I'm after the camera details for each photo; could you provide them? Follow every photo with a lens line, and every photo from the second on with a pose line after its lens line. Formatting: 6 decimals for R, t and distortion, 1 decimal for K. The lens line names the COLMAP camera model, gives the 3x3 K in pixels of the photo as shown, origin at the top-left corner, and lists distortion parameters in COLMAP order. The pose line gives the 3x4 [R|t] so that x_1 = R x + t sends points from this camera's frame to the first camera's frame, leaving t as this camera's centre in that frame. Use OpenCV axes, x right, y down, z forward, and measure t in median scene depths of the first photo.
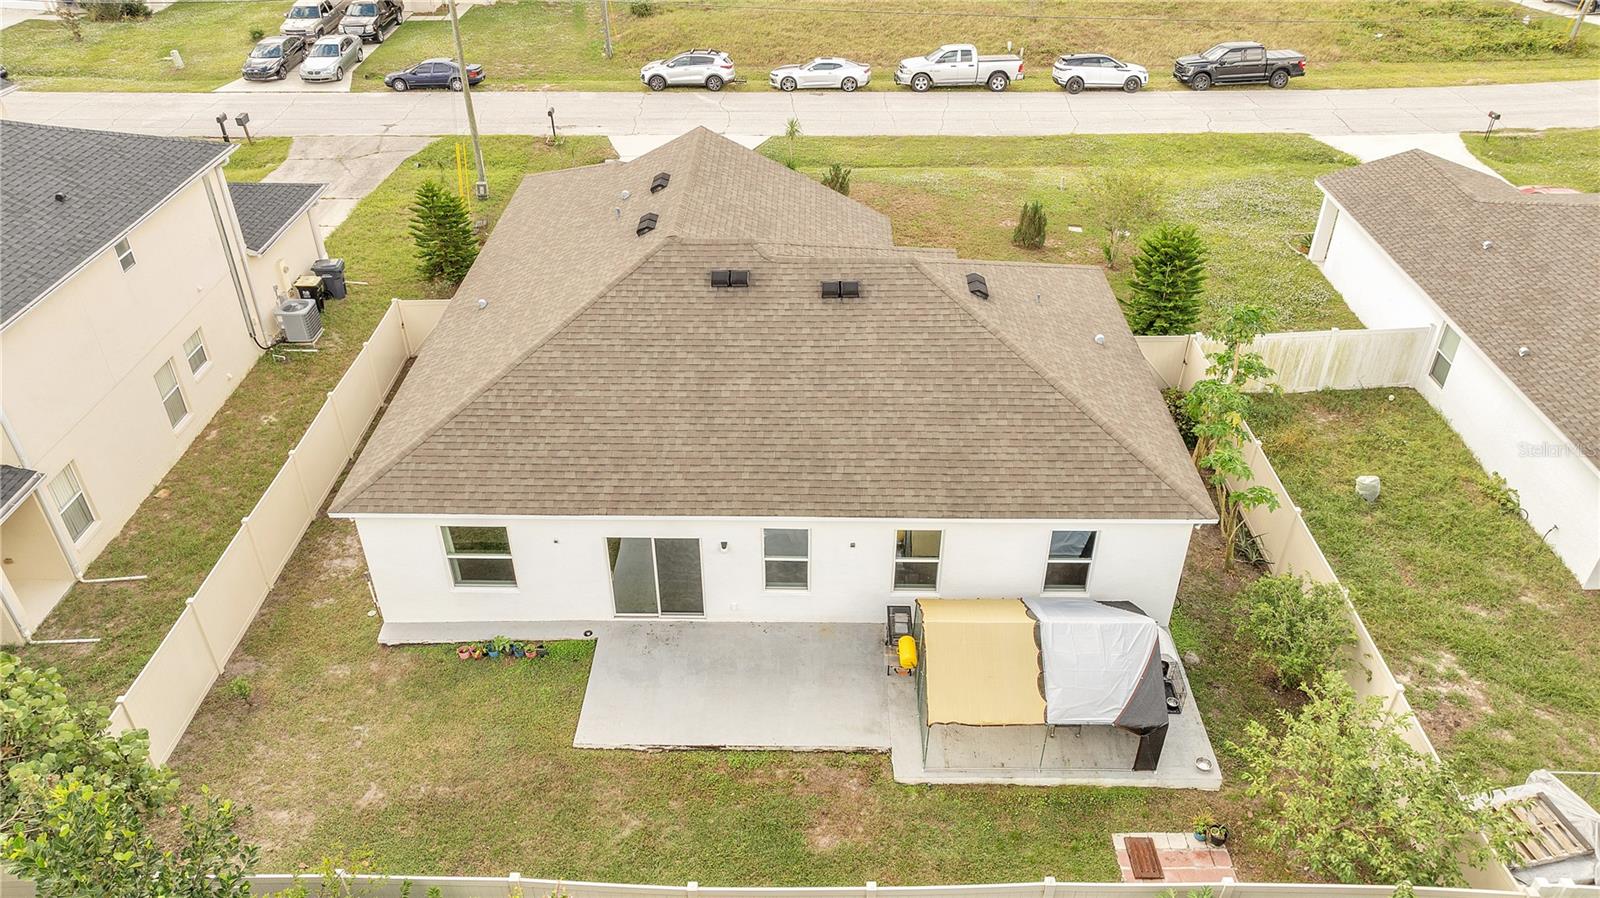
lens RADIAL K [[1126.4, 0, 804.3], [0, 1126.4, 448.0], [0, 0, 1]] dist [-0.025471, 0.019327]
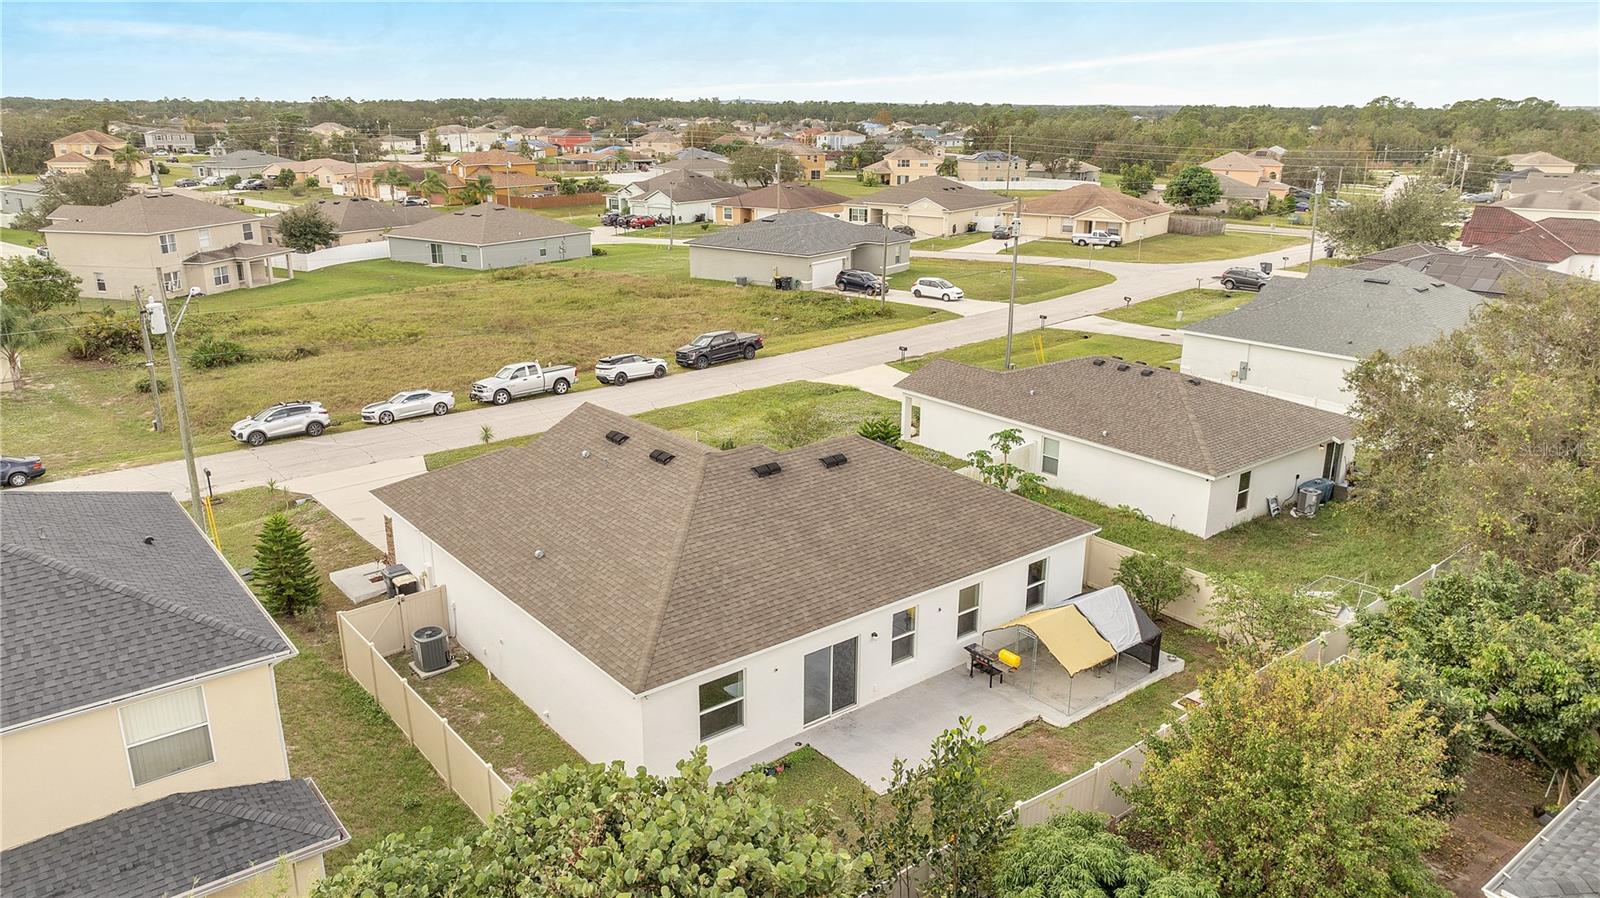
lens RADIAL K [[1126.4, 0, 803.7], [0, 1126.4, 447.1], [0, 0, 1]] dist [-0.025471, 0.019327]
pose [[0.770533, -0.181651, 0.610968, -0.668969], [0.355354, 0.918171, -0.175173, 0.061353], [-0.529153, 0.352086, 0.772031, -0.066292]]
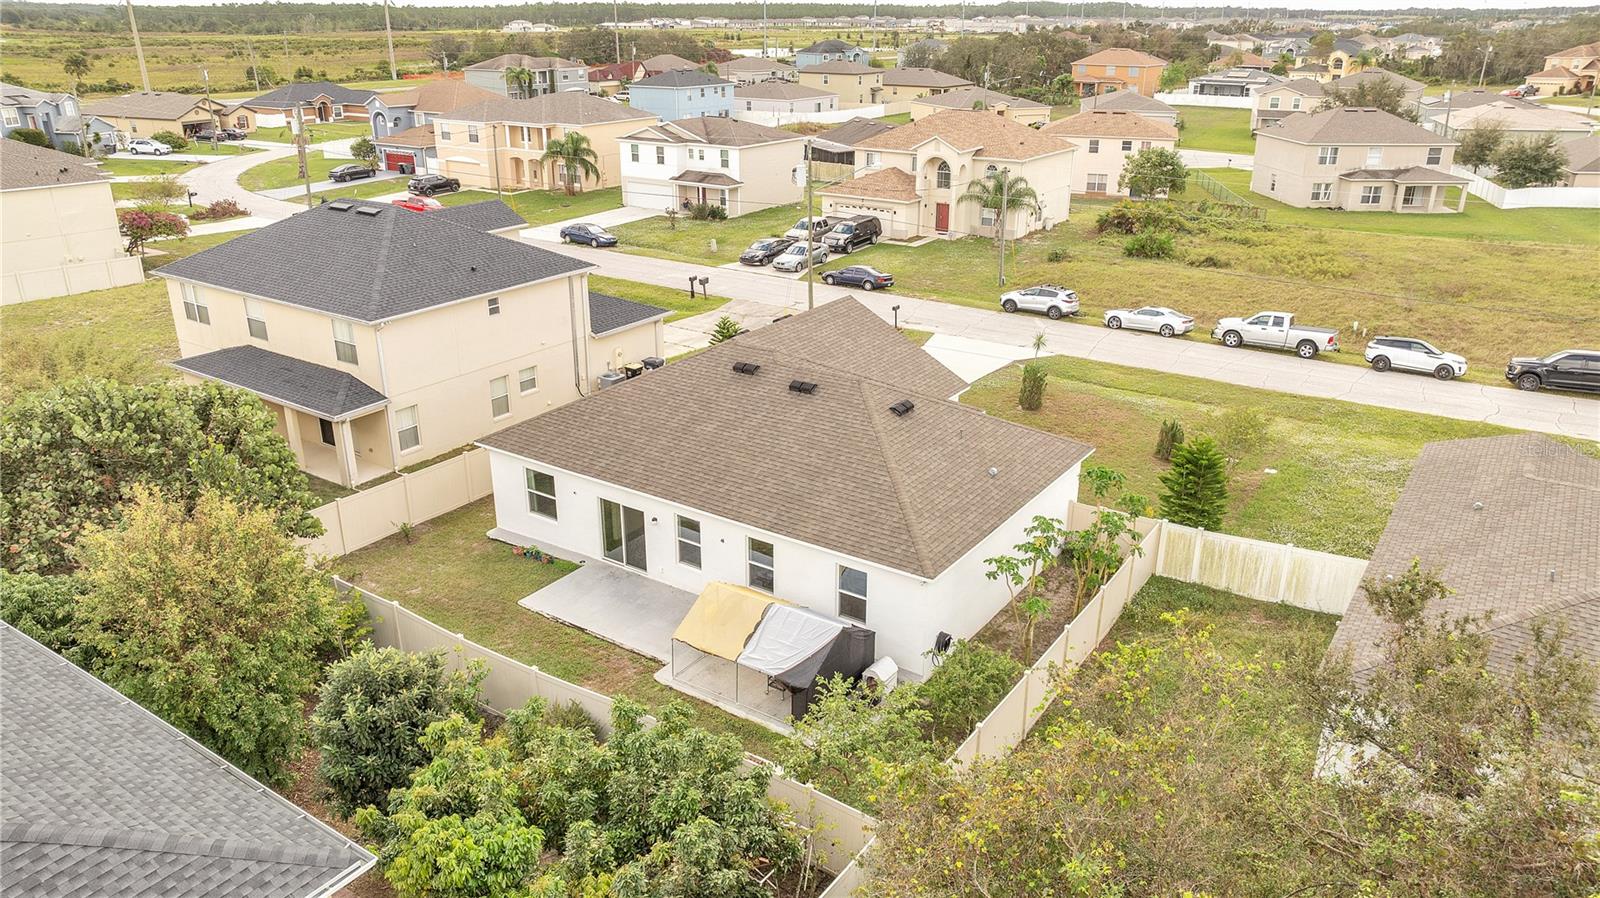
lens RADIAL K [[1126.4, 0, 806.7], [0, 1126.4, 449.8], [0, 0, 1]] dist [-0.025471, 0.019327]
pose [[0.835153, 0.204208, -0.510705, 0.610435], [-0.313875, 0.939435, -0.137640, 0.101970], [0.451666, 0.275248, 0.848667, -0.153750]]
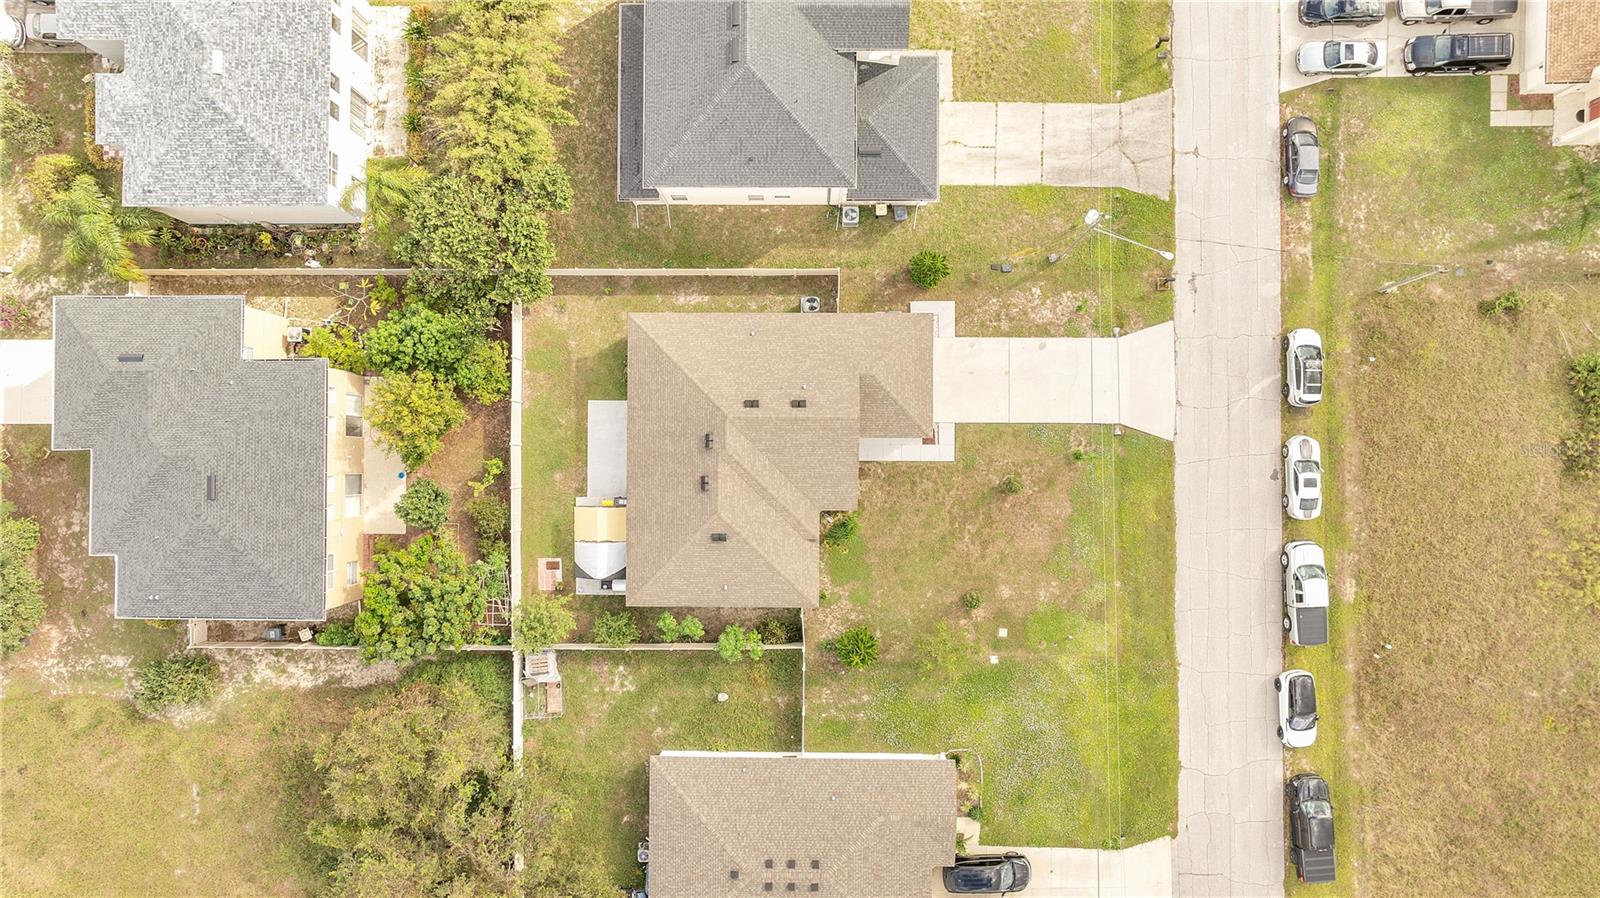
lens RADIAL K [[1126.4, 0, 798.8], [0, 1126.4, 443.5], [0, 0, 1]] dist [-0.025471, 0.019327]
pose [[0.008315, 0.999758, -0.020377, -0.004352], [-0.549958, 0.021591, 0.834913, -1.898214], [0.835151, 0.004265, 0.550005, -0.198854]]
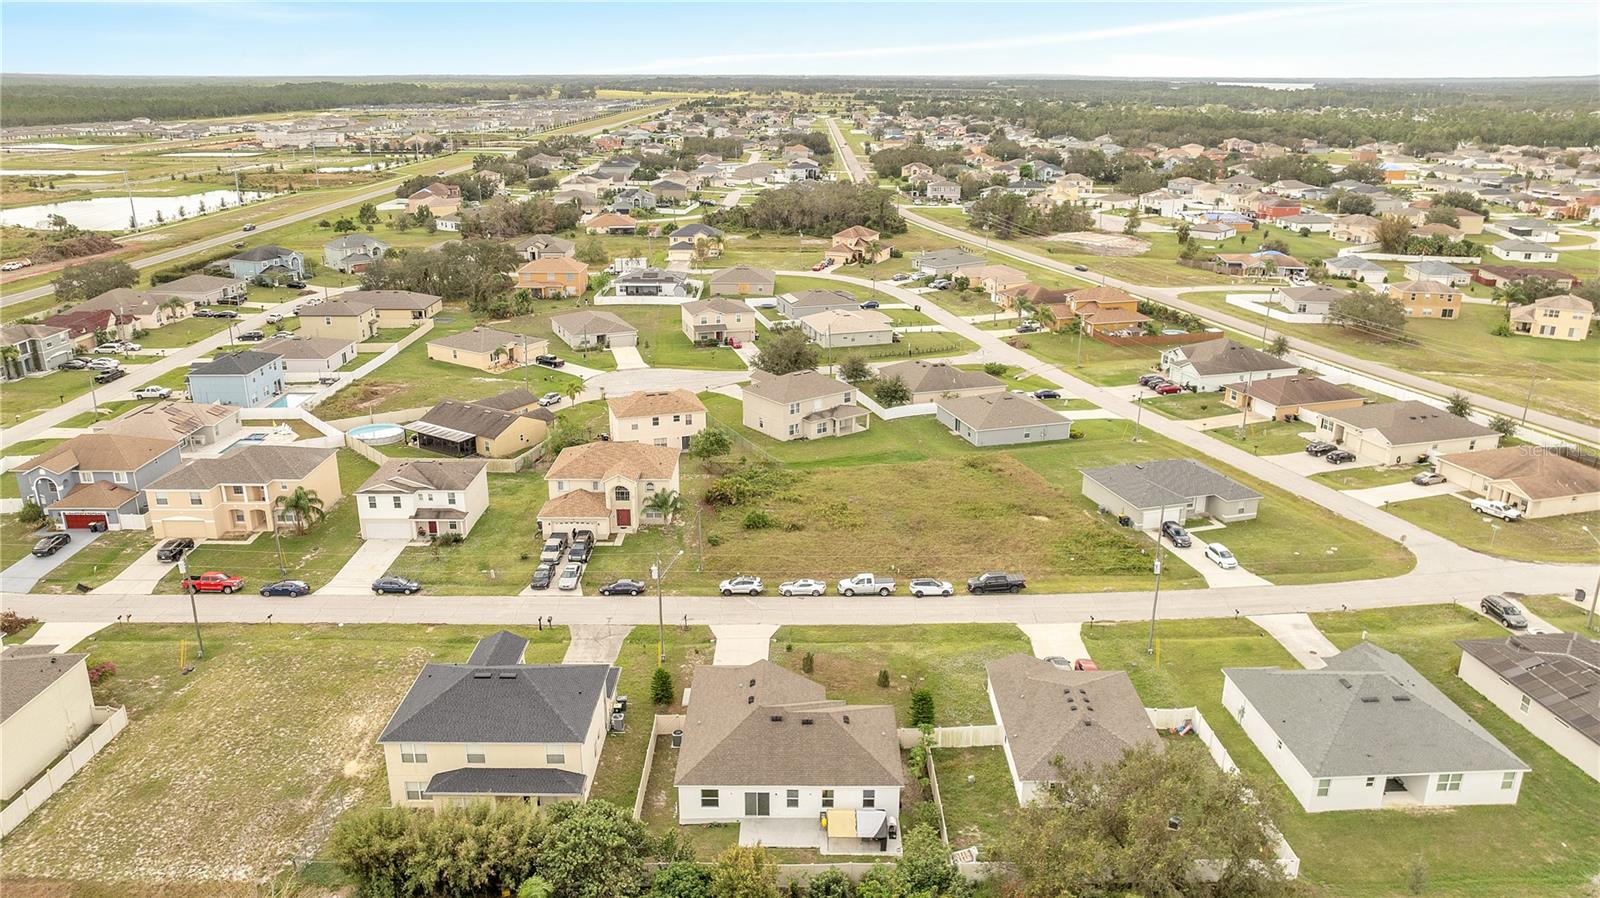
lens RADIAL K [[1126.4, 0, 807.8], [0, 1126.4, 449.0], [0, 0, 1]] dist [-0.025471, 0.019327]
pose [[0.999873, -0.000078, 0.015915, -0.018065], [0.004420, 0.962006, -0.272994, 0.001308], [-0.015289, 0.273029, 0.961884, -2.098223]]
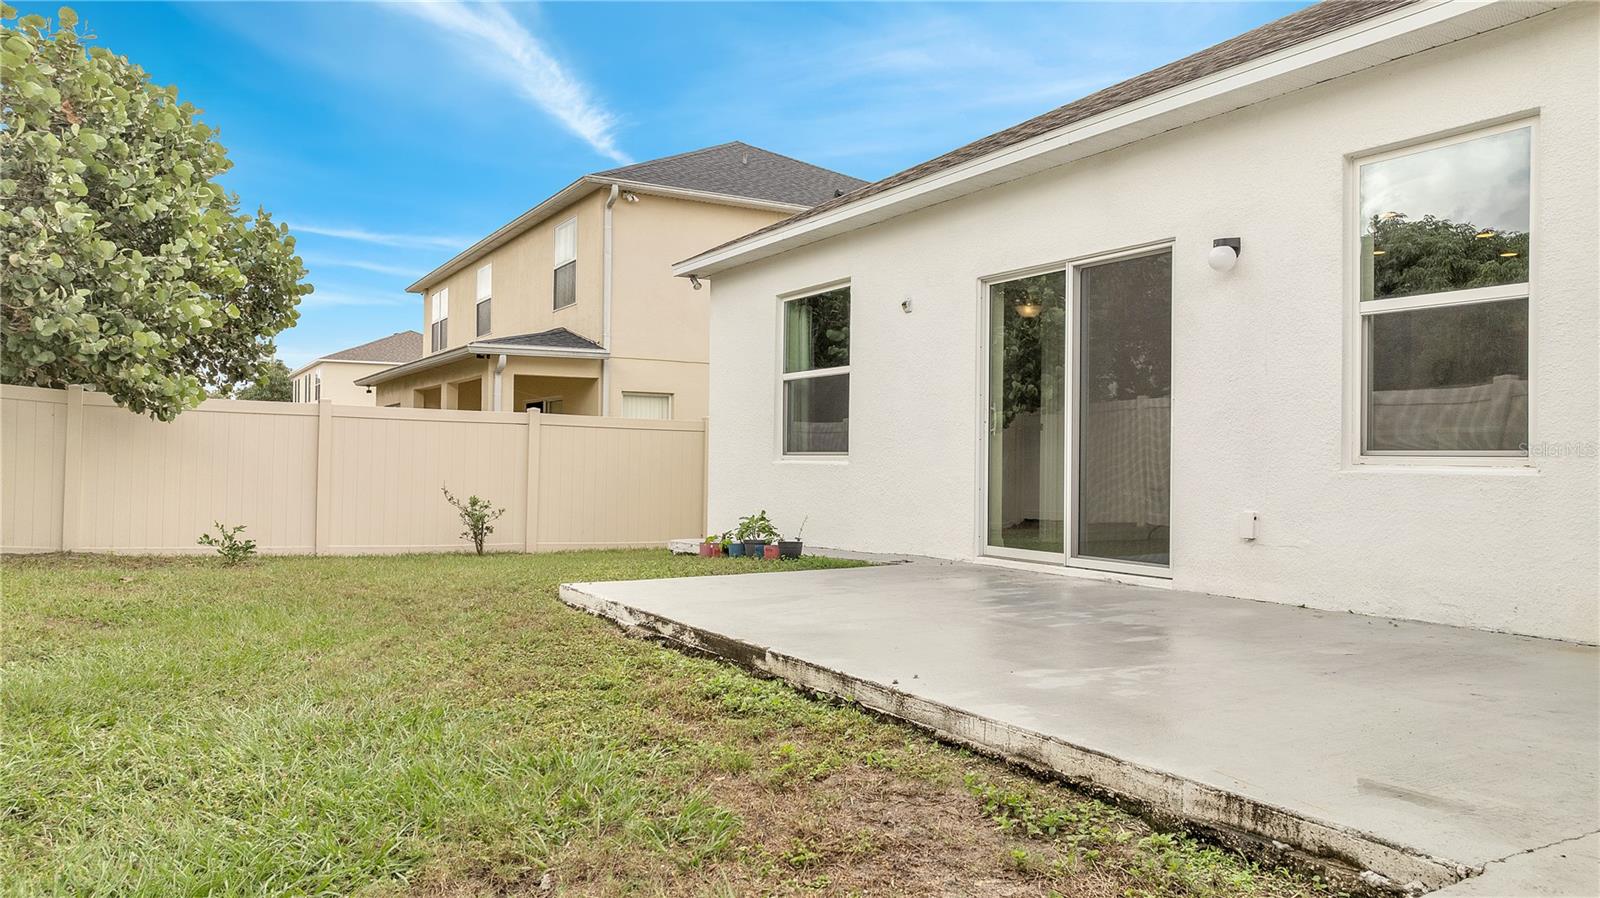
lens RADIAL K [[1126.4, 0, 802.7], [0, 1126.4, 453.1], [0, 0, 1]] dist [-0.025471, 0.019327]
pose [[0.518870, 0.000107, -0.854853, 0.090229], [-0.496546, 0.814045, -0.301286, 0.200038], [0.695856, 0.580802, 0.422437, 0.592841]]
